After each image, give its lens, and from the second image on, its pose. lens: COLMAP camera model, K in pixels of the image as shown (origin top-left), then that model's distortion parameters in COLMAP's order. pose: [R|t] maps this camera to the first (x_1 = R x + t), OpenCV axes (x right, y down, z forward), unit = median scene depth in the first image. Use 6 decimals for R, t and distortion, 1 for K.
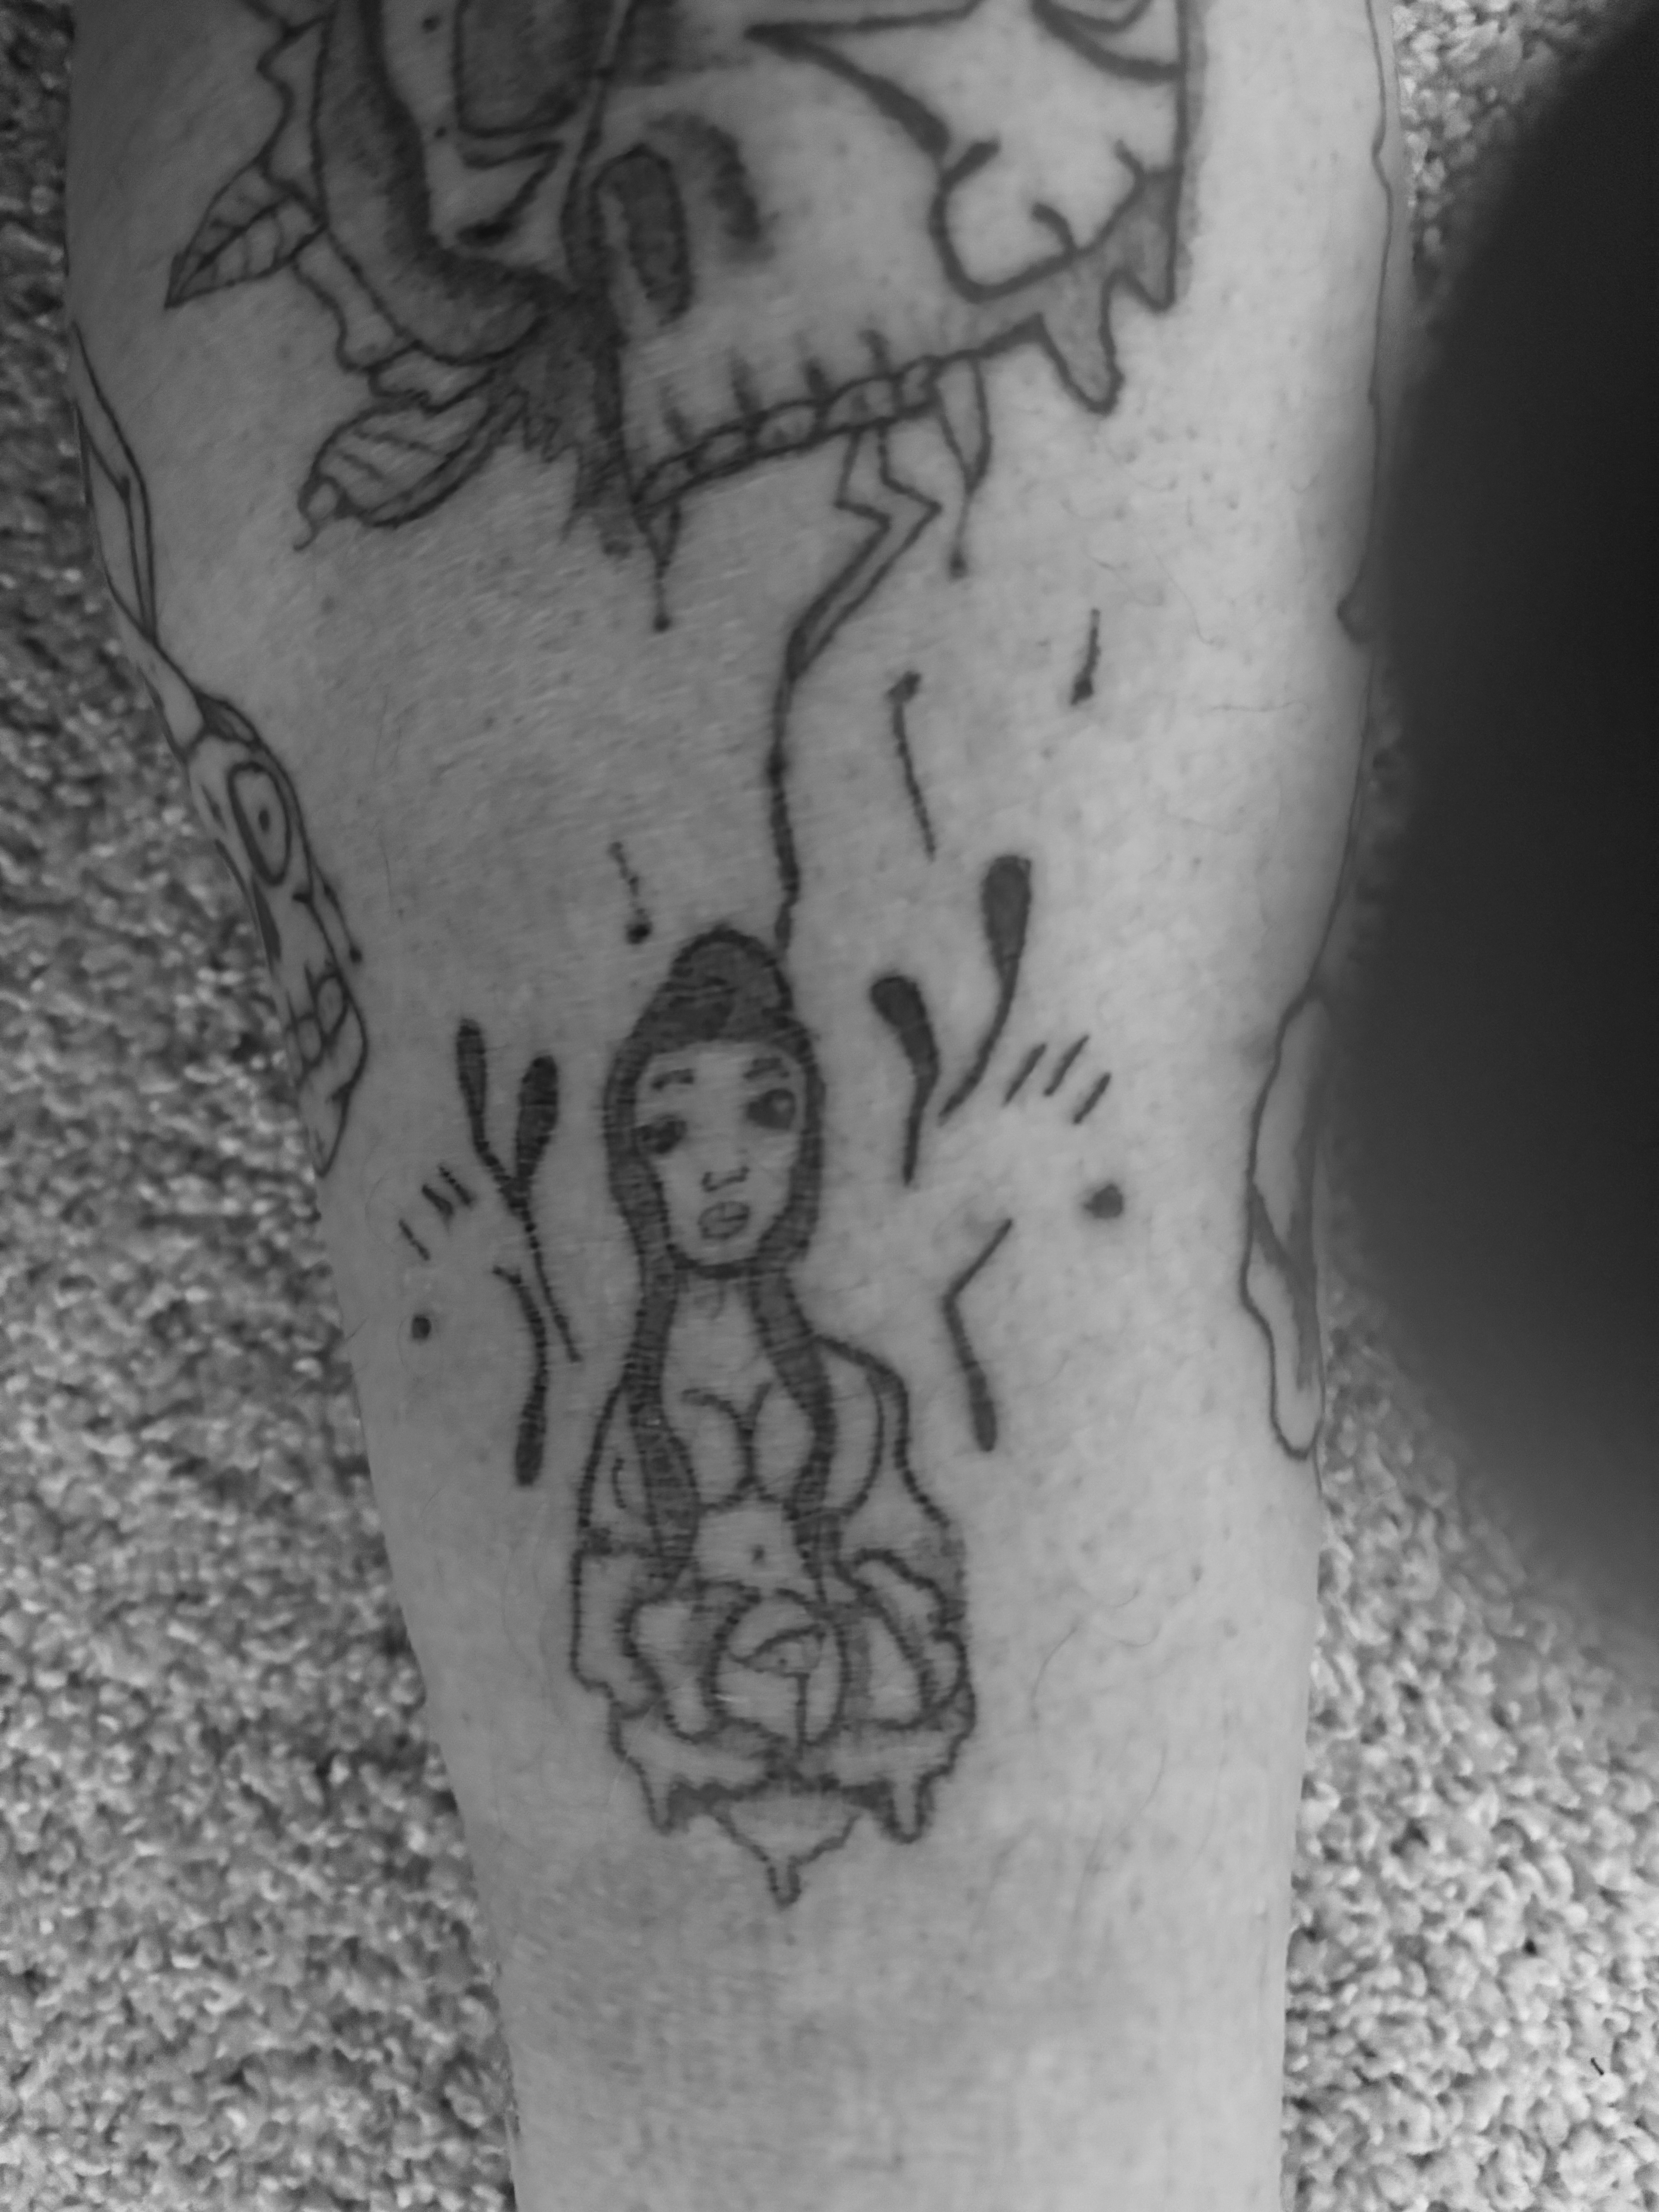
lens RADIAL K [[1716.5, 0, 591.8], [0, 1716.5, 1129.8], [0, 0, 1]] dist [-0.001253, -0.015288]
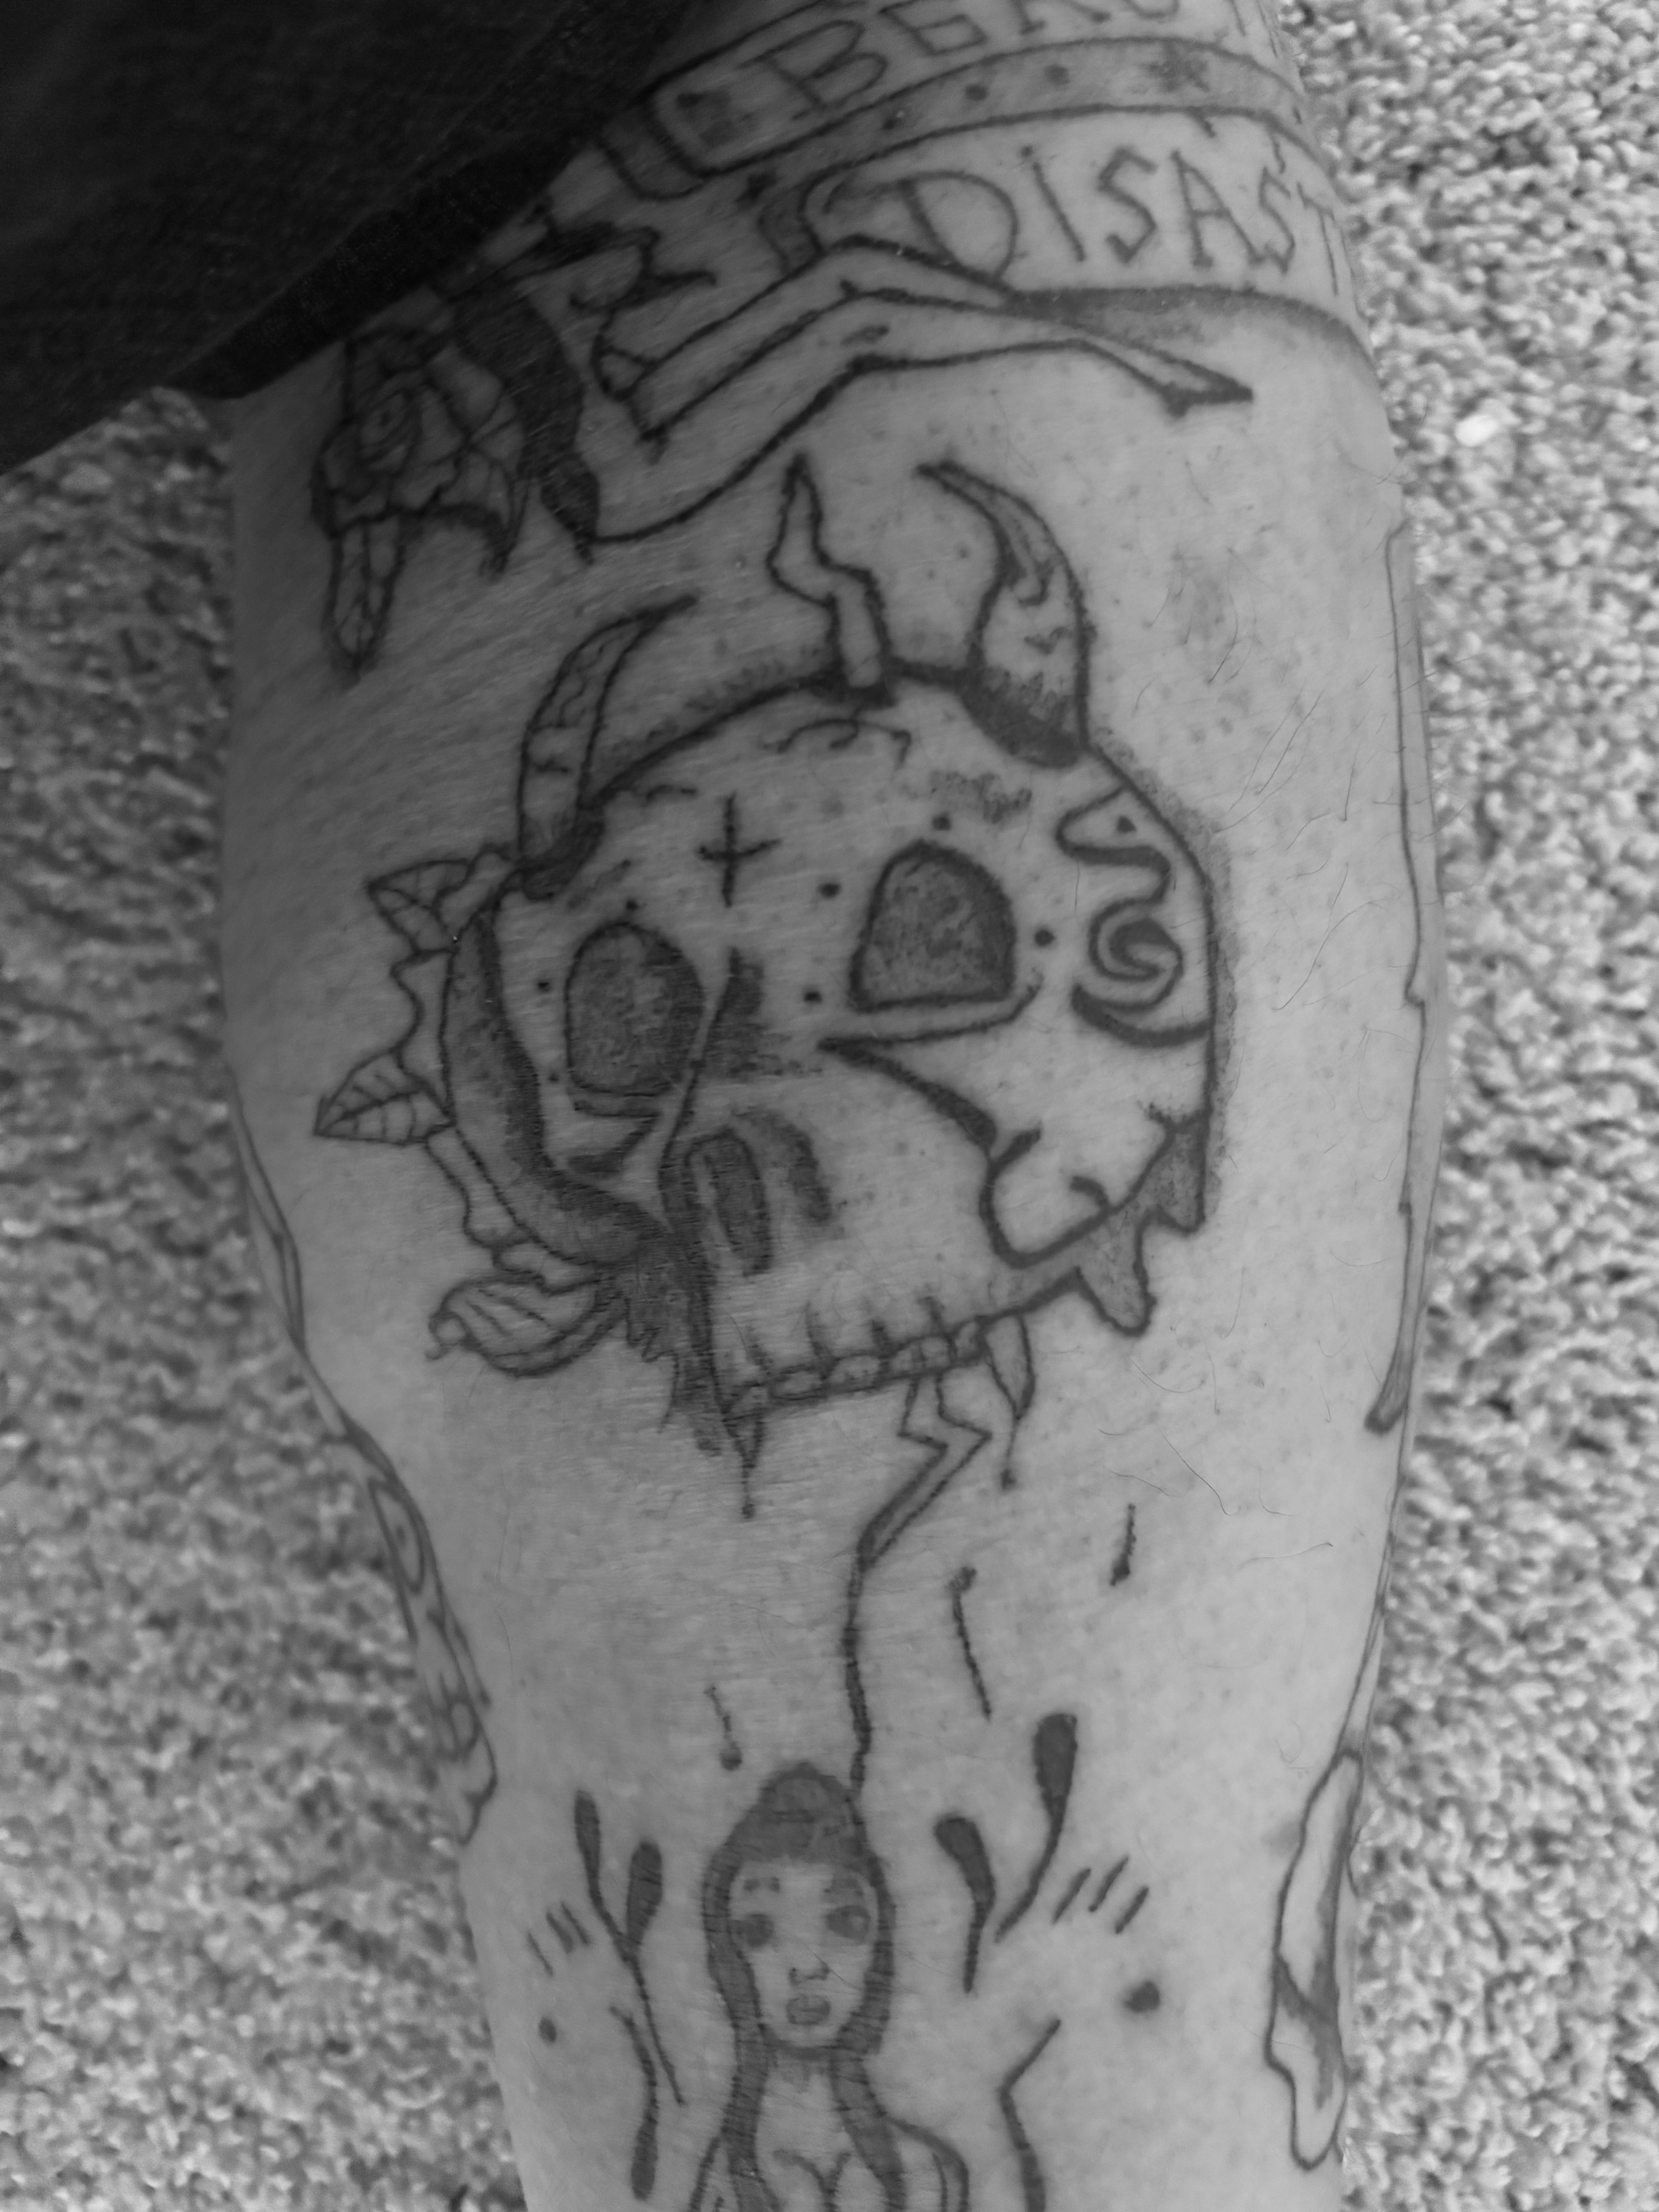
lens RADIAL K [[1670.5, 0, 595.0], [0, 1670.5, 1011.3], [0, 0, 1]] dist [0.042145, -0.057038]
pose [[0.998554, -0.009811, -0.052857, 0.000336], [0.011287, 0.999552, 0.027711, -0.648011], [0.052562, -0.028268, 0.998218, -0.118478]]
